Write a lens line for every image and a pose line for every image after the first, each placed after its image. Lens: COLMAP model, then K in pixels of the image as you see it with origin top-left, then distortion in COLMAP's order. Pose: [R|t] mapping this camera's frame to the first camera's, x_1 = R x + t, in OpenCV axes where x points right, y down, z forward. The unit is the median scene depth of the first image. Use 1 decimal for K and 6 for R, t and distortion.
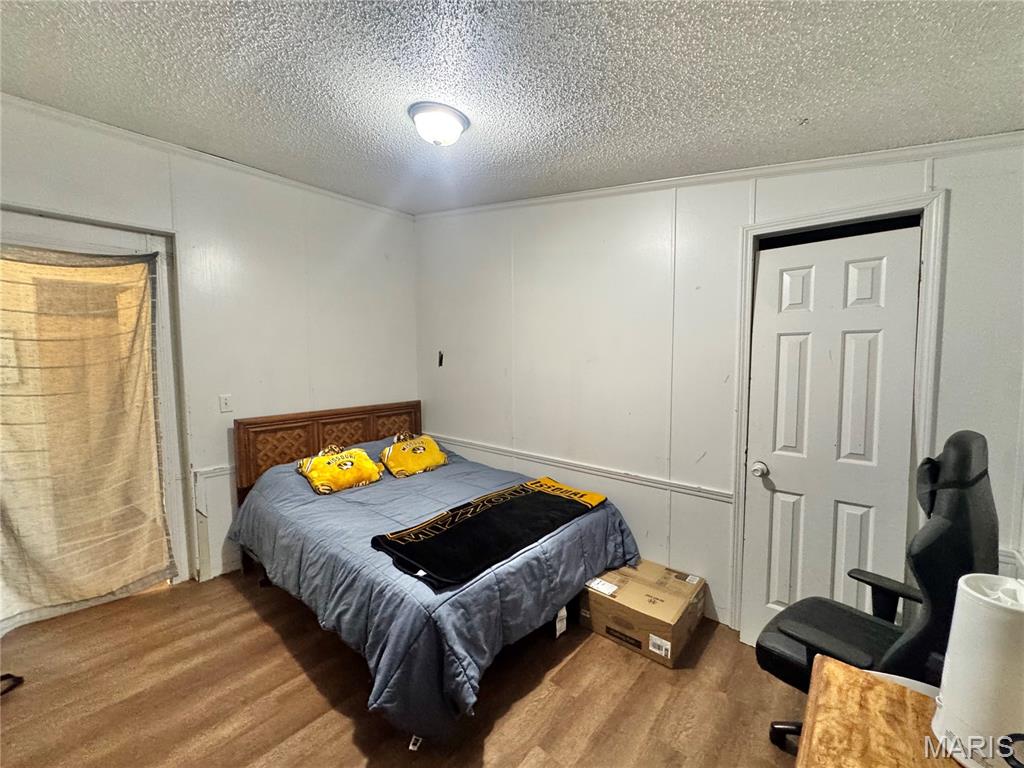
lens RADIAL K [[408.8, 0, 513.0], [0, 408.8, 379.2], [0, 0, 1]] dist [-0.004661, 0.000294]
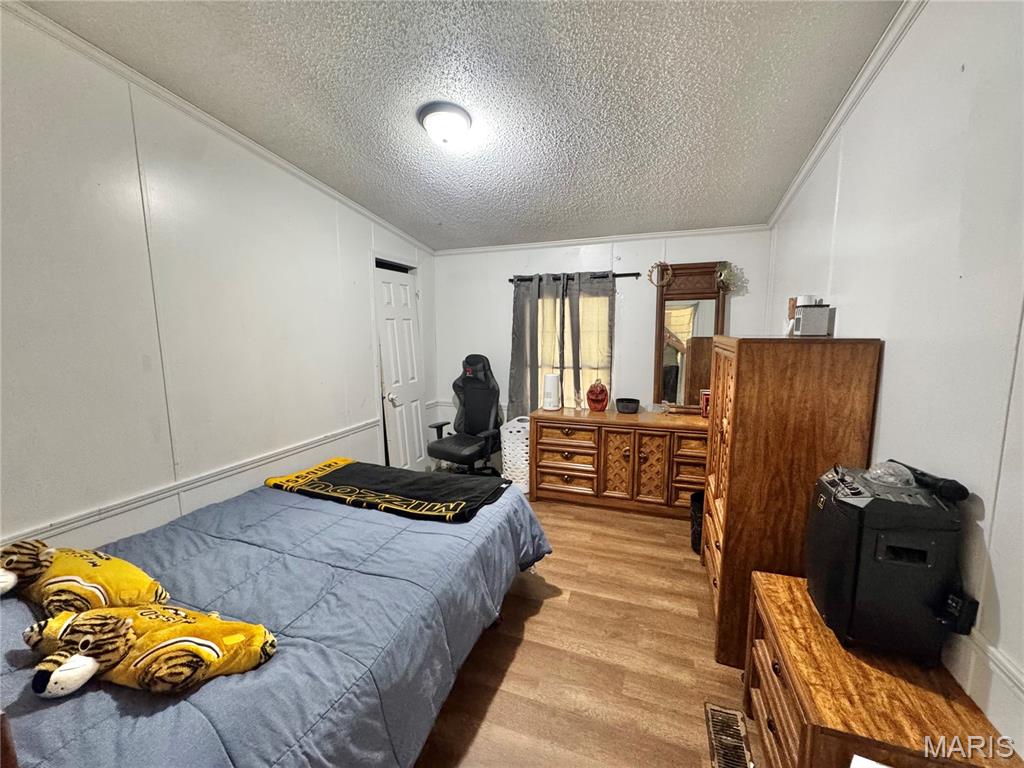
lens RADIAL K [[408.8, 0, 510.8], [0, 408.8, 387.3], [0, 0, 1]] dist [-0.004661, 0.000294]
pose [[-0.361532, -0.120580, 0.924530, -1.245617], [0.066445, 0.985749, 0.154547, -0.058195], [-0.929989, 0.117304, -0.348367, 1.197818]]
